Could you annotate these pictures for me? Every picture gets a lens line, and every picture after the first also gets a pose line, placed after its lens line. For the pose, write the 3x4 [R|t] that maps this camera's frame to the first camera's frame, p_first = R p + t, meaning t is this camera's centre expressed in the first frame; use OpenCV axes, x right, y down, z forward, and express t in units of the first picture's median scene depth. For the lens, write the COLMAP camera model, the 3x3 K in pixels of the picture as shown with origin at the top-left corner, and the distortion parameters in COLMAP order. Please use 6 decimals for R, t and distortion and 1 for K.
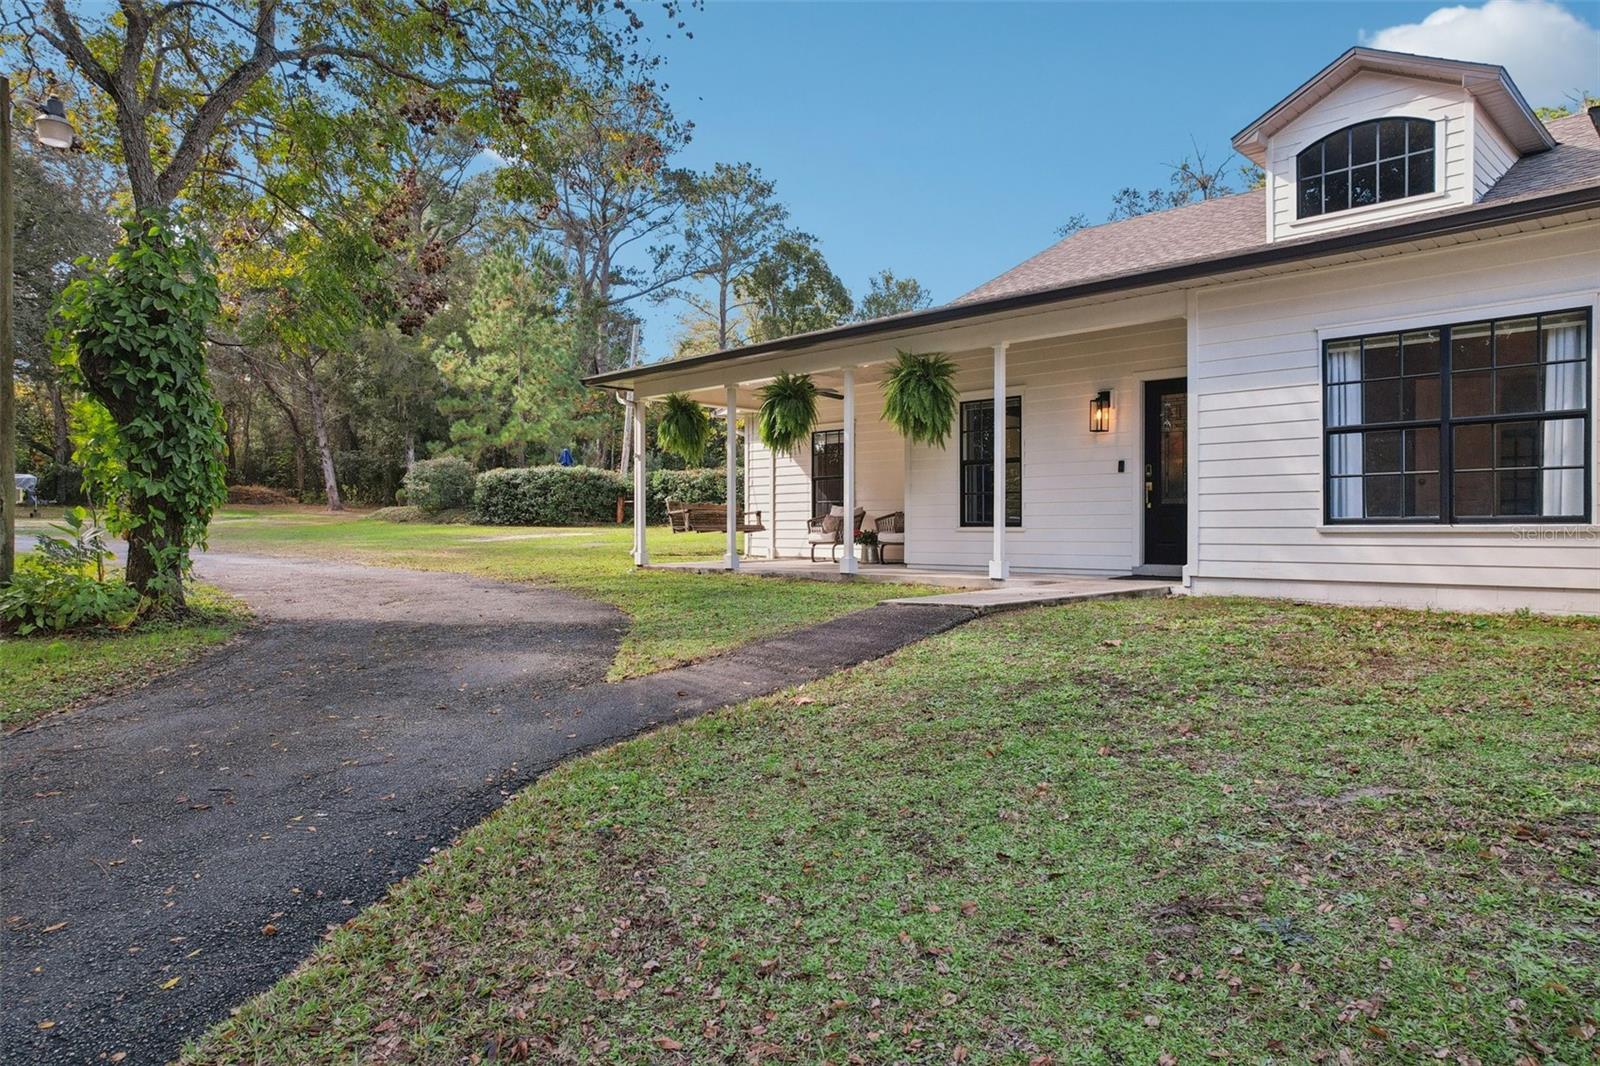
lens RADIAL K [[1028.1, 0, 798.8], [0, 1028.1, 532.2], [0, 0, 1]] dist [-0.056671, 0.055025]
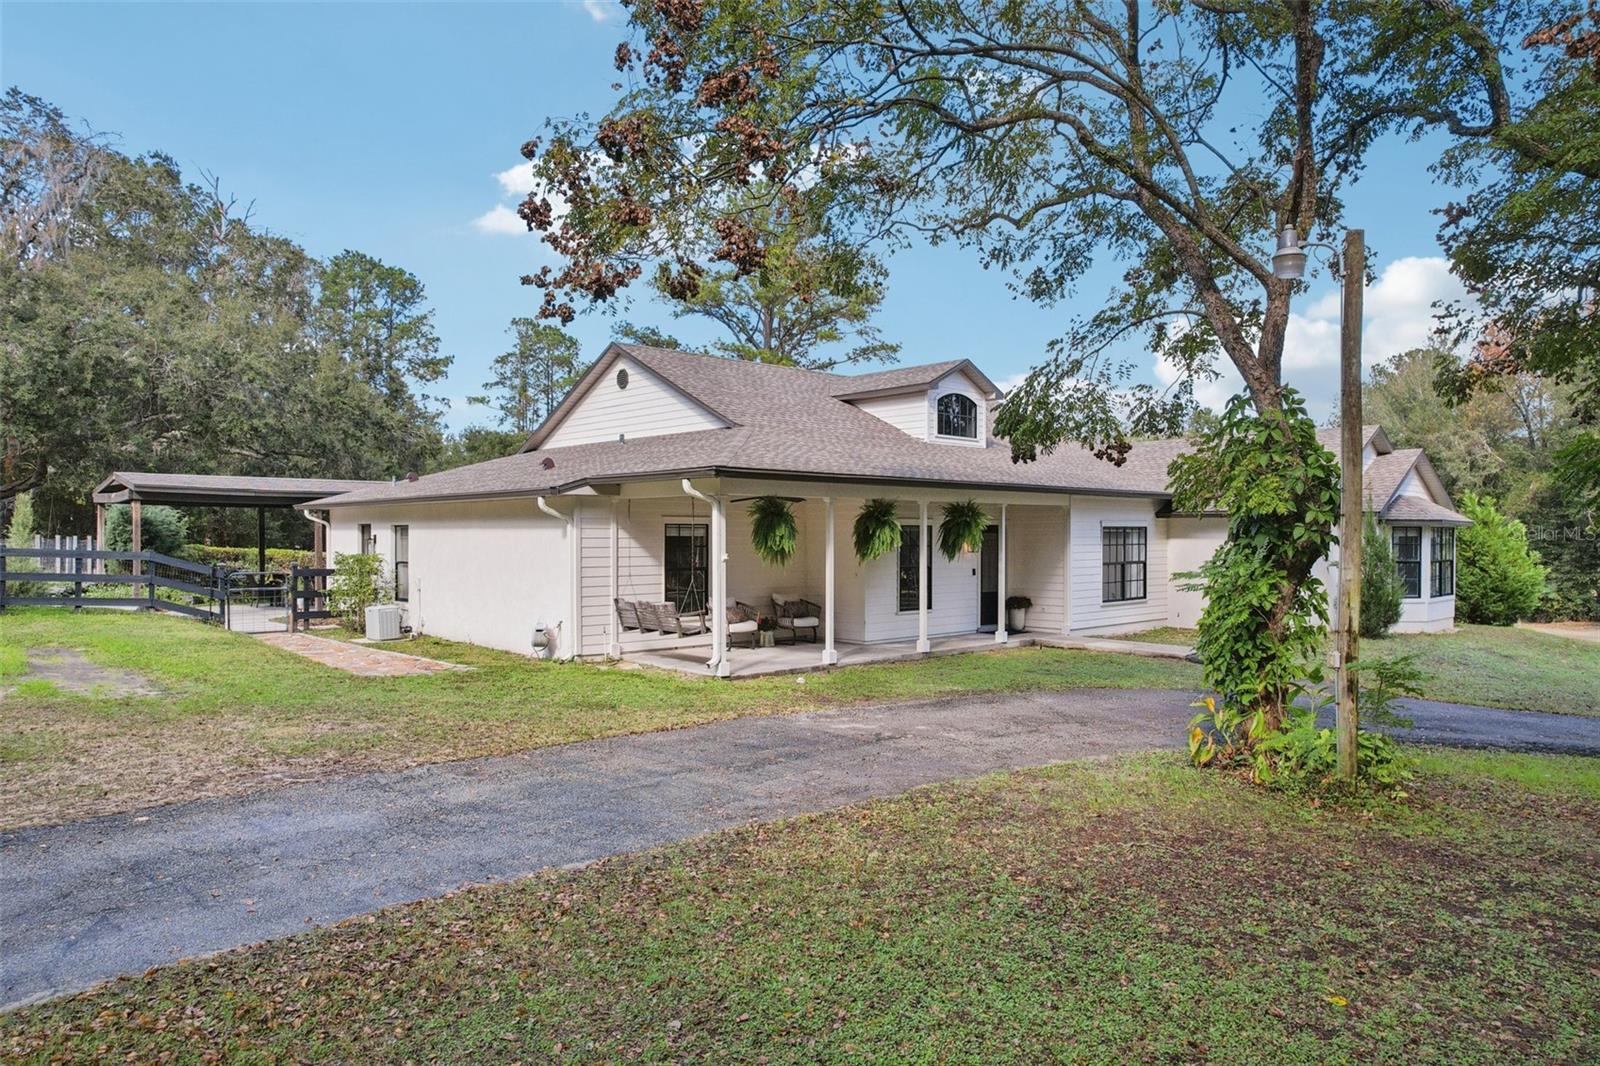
lens RADIAL K [[1028.1, 0, 800.6], [0, 1028.1, 535.2], [0, 0, 1]] dist [-0.056671, 0.055025]
pose [[0.039116, 0.001752, 0.999233, -1.435063], [0.001342, 0.999997, -0.001806, -0.121579], [-0.999234, 0.001411, 0.039114, 1.193294]]
